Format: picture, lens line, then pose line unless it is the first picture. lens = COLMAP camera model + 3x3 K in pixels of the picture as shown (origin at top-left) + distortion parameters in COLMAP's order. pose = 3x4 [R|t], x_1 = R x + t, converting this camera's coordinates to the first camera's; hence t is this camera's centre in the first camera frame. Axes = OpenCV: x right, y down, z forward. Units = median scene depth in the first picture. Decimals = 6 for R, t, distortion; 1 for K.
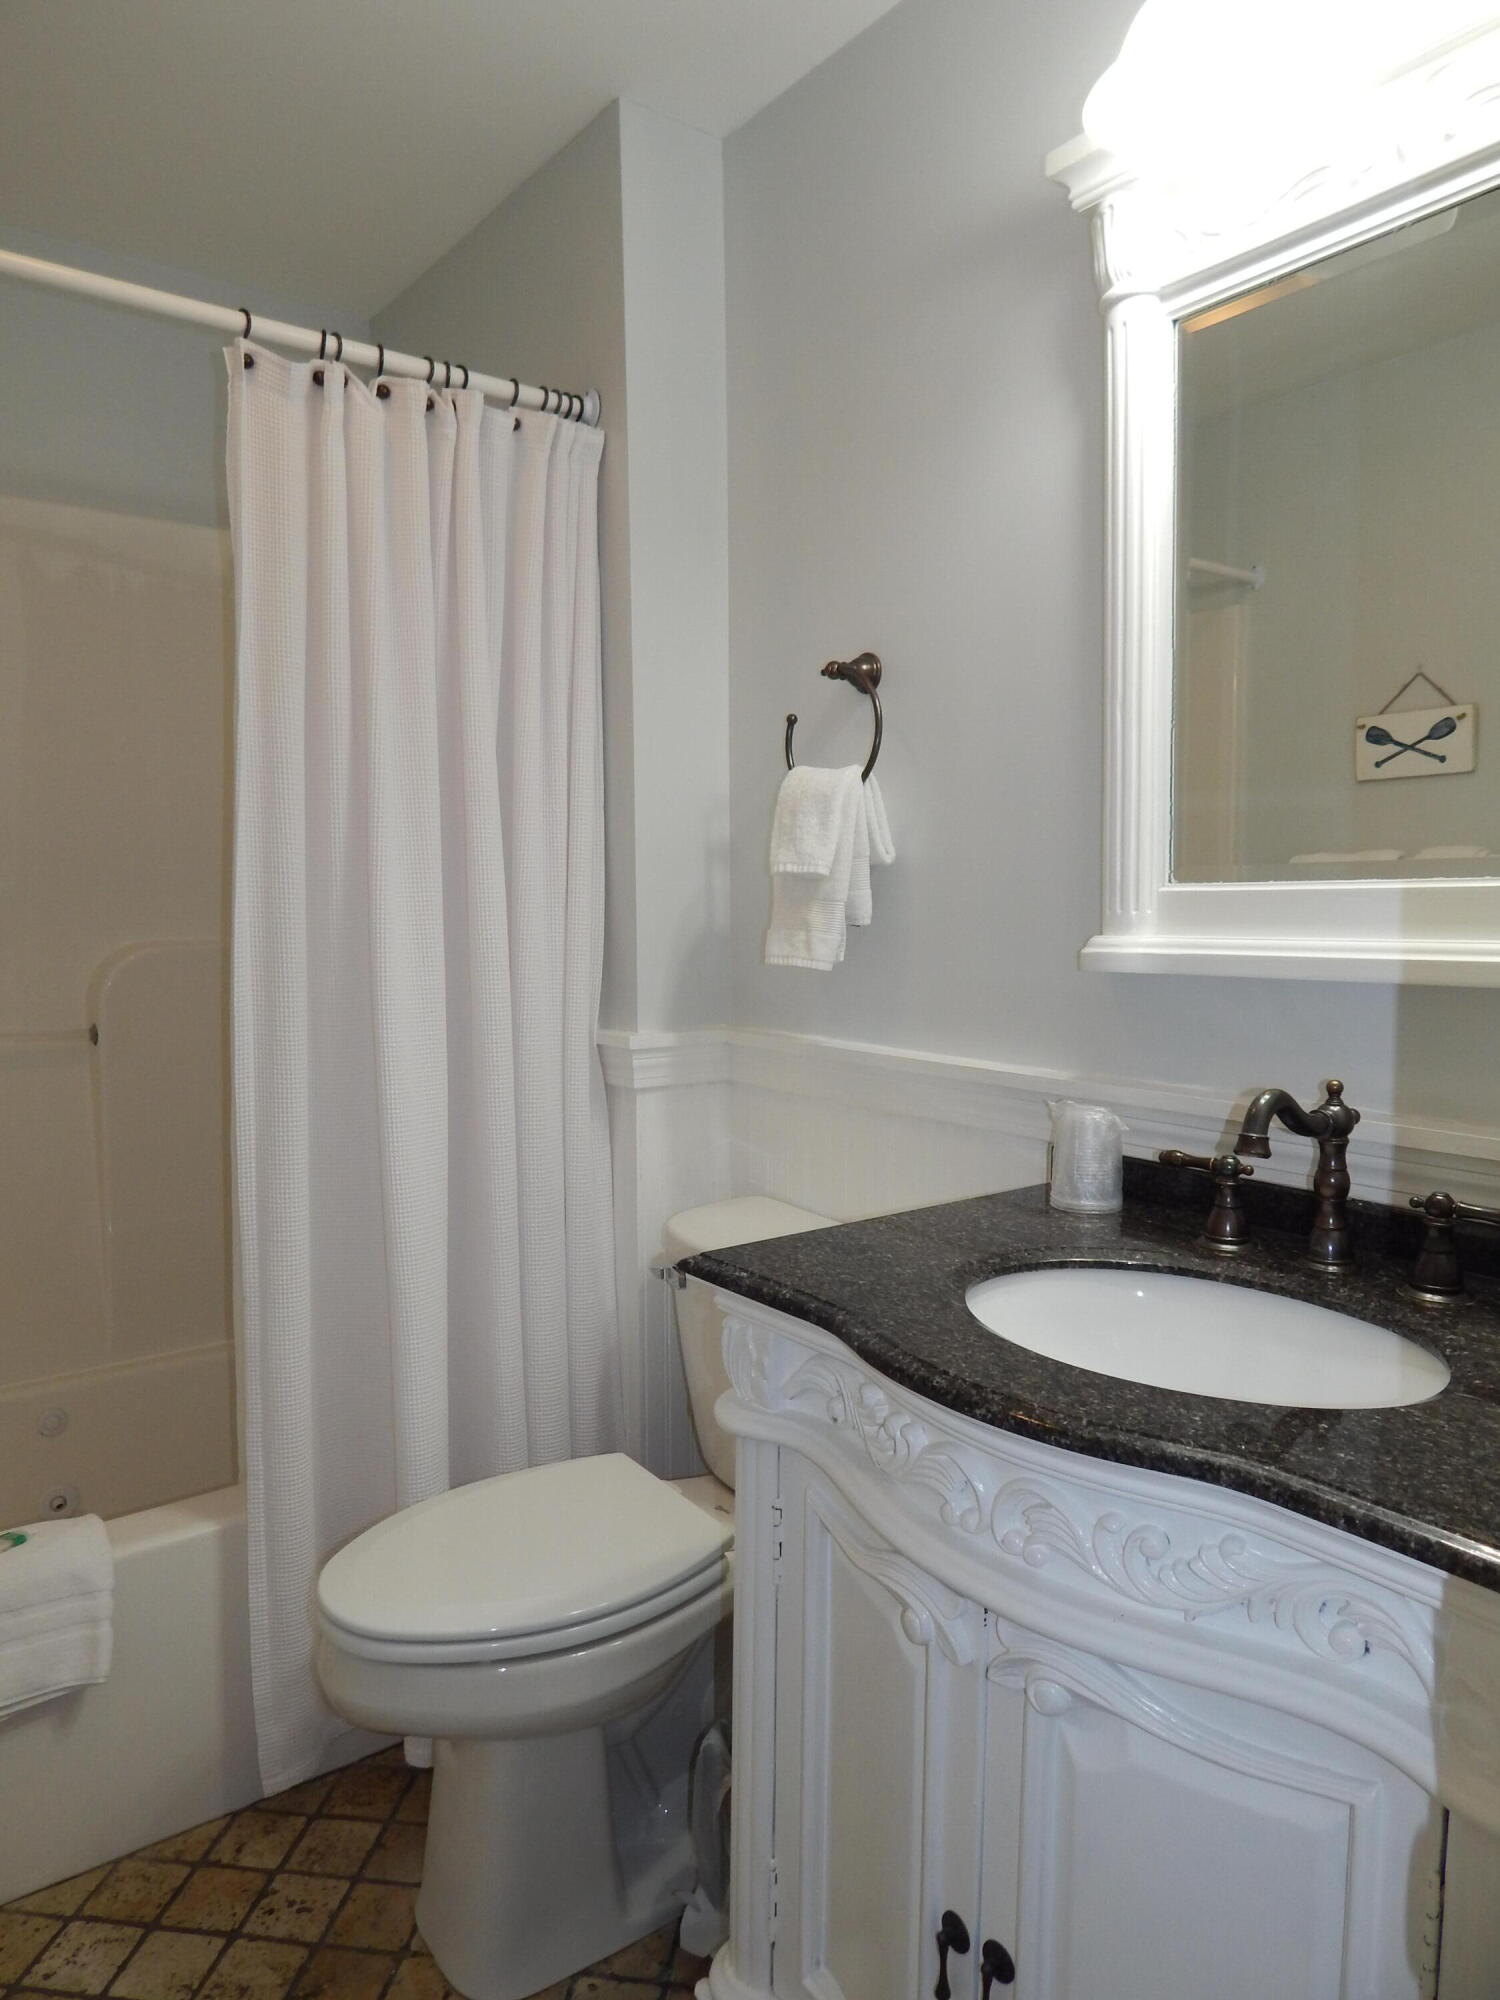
lens RADIAL K [[1278.1, 0, 758.9], [0, 1278.1, 998.3], [0, 0, 1]] dist [-0.010859, -0.000382]
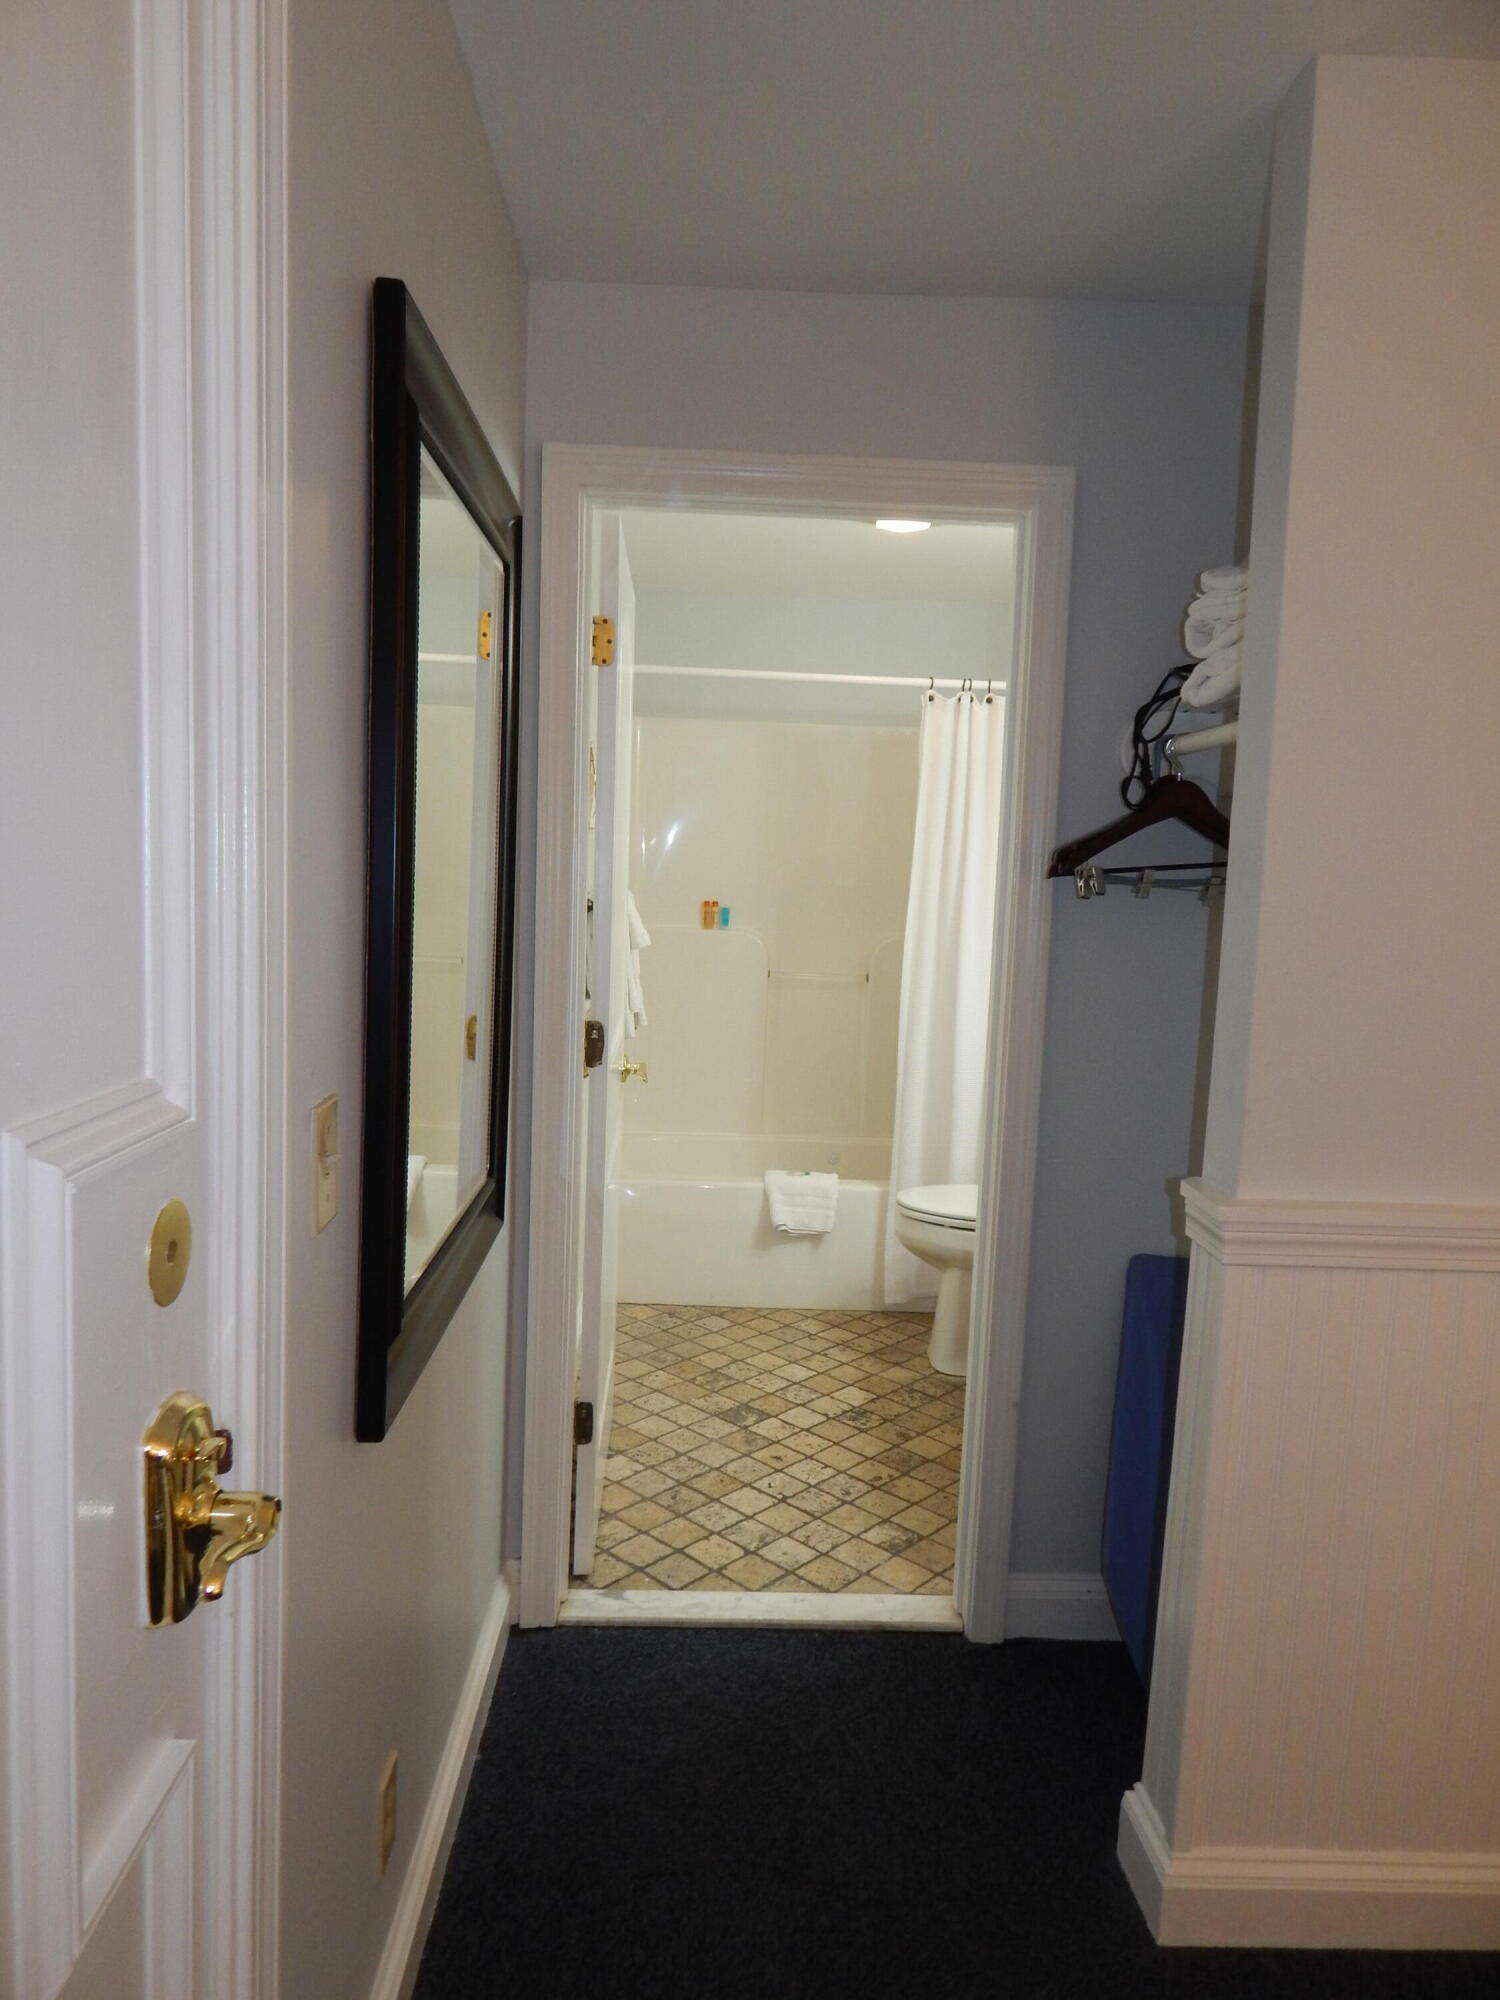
lens RADIAL K [[1278.1, 0, 748.5], [0, 1278.1, 1001.8], [0, 0, 1]] dist [-0.010859, -0.000382]
pose [[0.801932, 0.097381, -0.589425, 0.766998], [-0.086425, 0.995157, 0.046829, -0.017775], [0.591131, 0.013388, 0.806465, -1.091072]]
